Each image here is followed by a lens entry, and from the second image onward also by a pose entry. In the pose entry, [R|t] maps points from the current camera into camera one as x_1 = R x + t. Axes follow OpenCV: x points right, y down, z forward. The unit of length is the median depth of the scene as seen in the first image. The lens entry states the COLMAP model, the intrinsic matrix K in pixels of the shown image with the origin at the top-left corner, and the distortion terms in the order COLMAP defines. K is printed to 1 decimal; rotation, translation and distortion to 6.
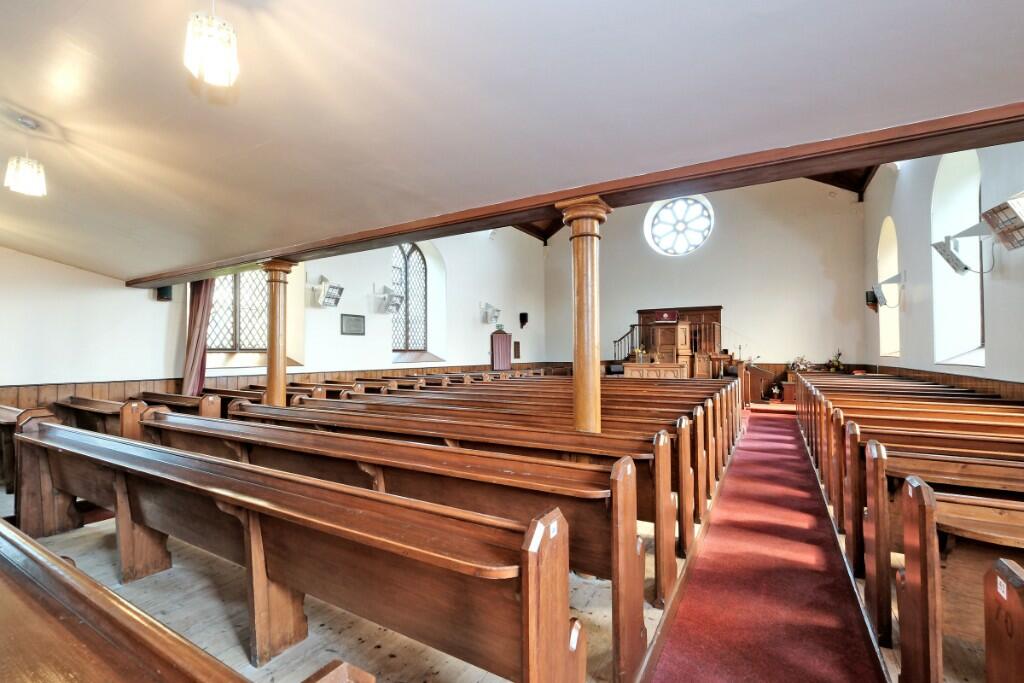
lens RADIAL K [[445.0, 0, 513.9], [0, 445.0, 343.3], [0, 0, 1]] dist [-0.000939, 0.000000]
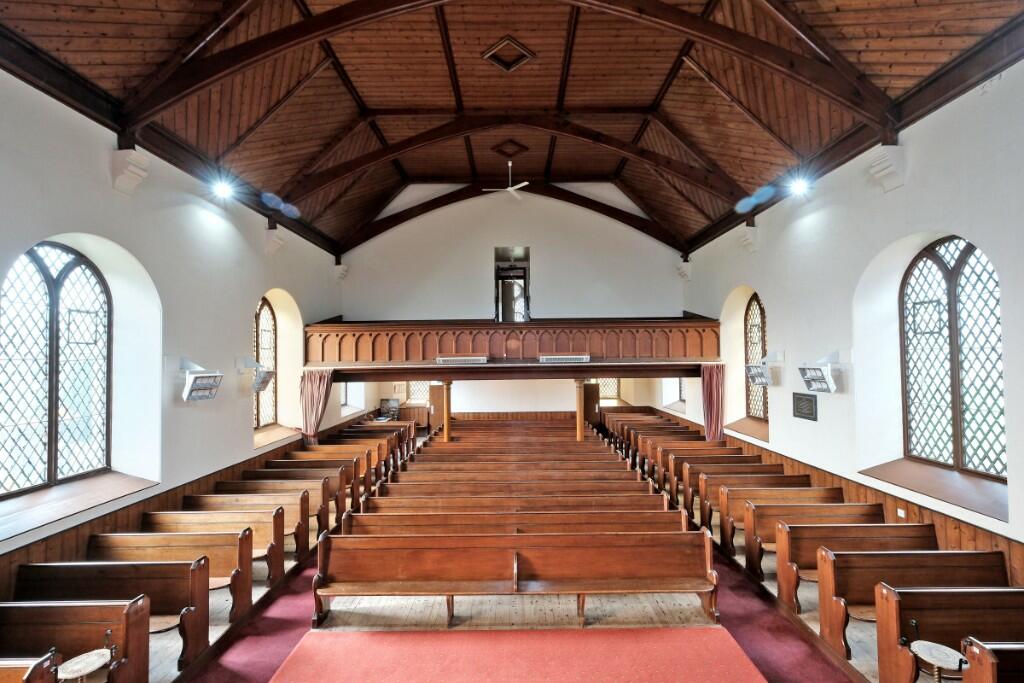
lens RADIAL K [[445.0, 0, 513.9], [0, 445.0, 343.3], [0, 0, 1]] dist [-0.000939, 0.000000]
pose [[-0.858718, -0.000312, -0.512449, 0.359936], [0.027266, 0.998556, -0.046297, -0.094650], [0.511723, -0.053729, -0.857469, 1.024169]]
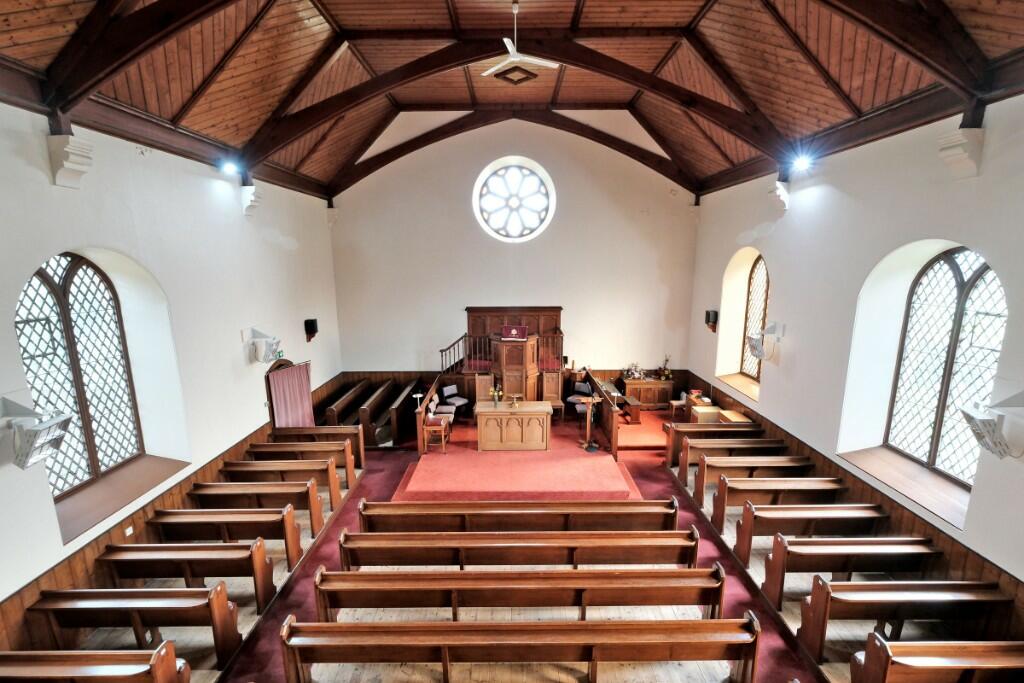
lens RADIAL K [[445.3, 0, 514.5], [0, 445.3, 341.4], [0, 0, 1]] dist [-0.001048, -0.000293]
pose [[0.860403, -0.095677, 0.500552, -0.062673], [-0.009323, 0.979099, 0.203172, -0.209381], [-0.509528, -0.179476, 0.841528, 0.319459]]
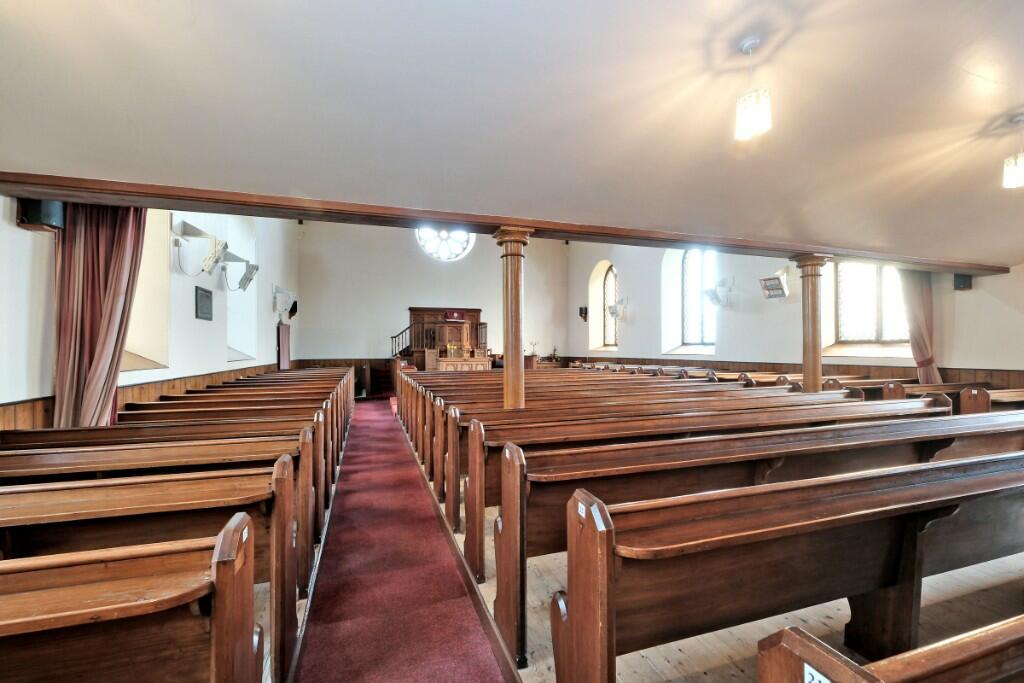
lens RADIAL K [[445.0, 0, 513.9], [0, 445.0, 343.3], [0, 0, 1]] dist [-0.000939, 0.000000]
pose [[0.658356, 0.010497, 0.752634, -0.396798], [-0.014424, 0.999895, -0.001329, 0.007701], [-0.752569, -0.009981, 0.658438, 0.161282]]
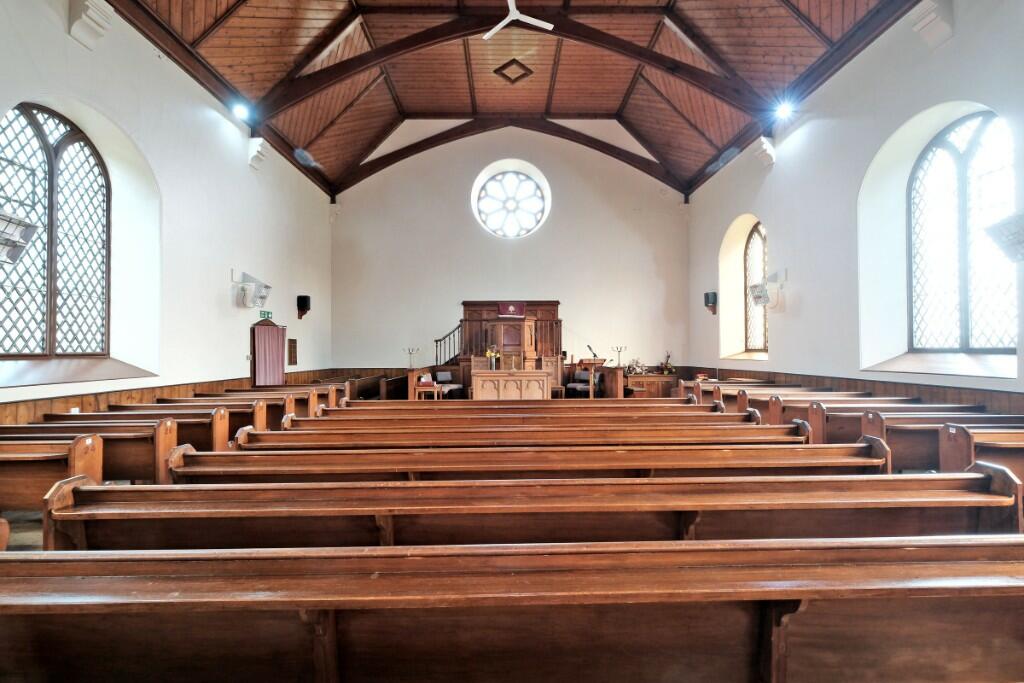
lens RADIAL K [[445.0, 0, 513.9], [0, 445.0, 343.3], [0, 0, 1]] dist [-0.000939, 0.000000]
pose [[0.854445, 0.008290, 0.519476, -0.064162], [-0.009412, 0.999956, -0.000476, -0.000563], [-0.519456, -0.004482, 0.854485, 0.324770]]
